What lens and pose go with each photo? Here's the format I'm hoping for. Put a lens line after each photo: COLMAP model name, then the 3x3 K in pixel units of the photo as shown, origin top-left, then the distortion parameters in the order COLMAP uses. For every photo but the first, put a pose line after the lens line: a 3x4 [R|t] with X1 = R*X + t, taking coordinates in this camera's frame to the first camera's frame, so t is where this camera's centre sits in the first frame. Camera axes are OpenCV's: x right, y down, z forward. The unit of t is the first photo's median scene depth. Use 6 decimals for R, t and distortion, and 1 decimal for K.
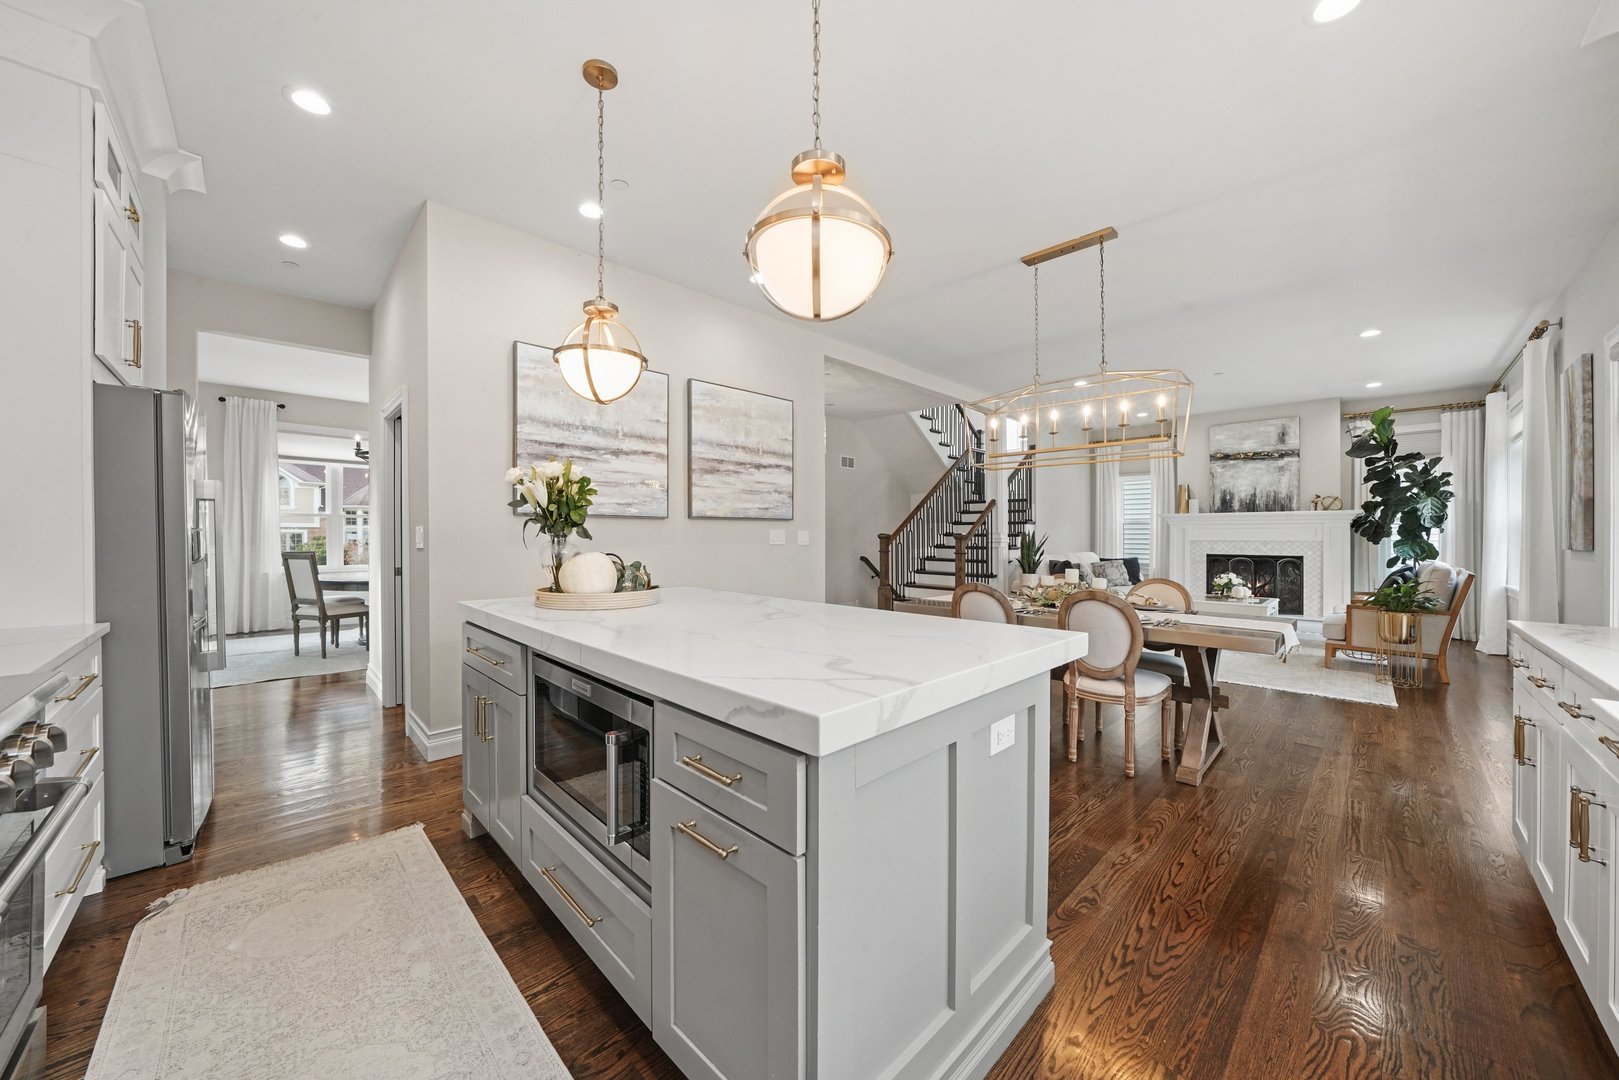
lens RADIAL K [[578.9, 0, 796.4], [0, 578.9, 541.1], [0, 0, 1]] dist [-0.019056, -0.000084]
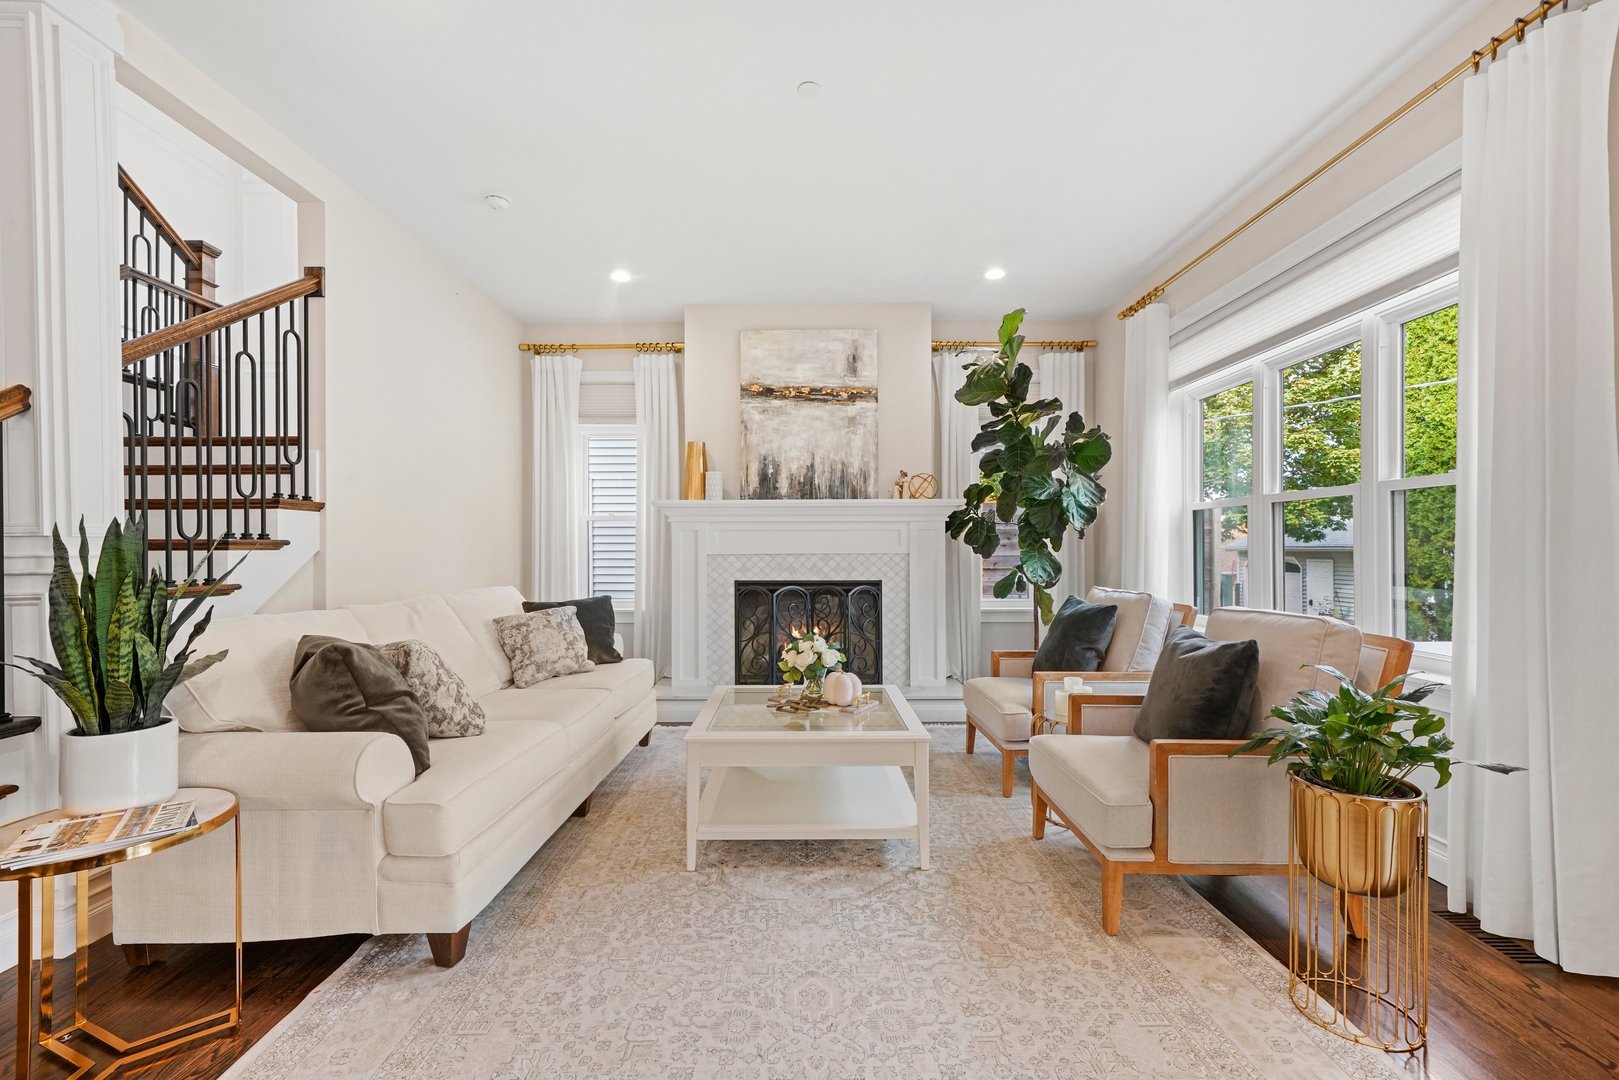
lens RADIAL K [[578.9, 0, 796.4], [0, 578.9, 541.1], [0, 0, 1]] dist [-0.019056, -0.000084]
pose [[0.683604, 0.002719, 0.729848, 0.404329], [0.011689, 0.999824, -0.014674, -0.004741], [-0.729760, 0.018562, 0.683452, 0.653058]]
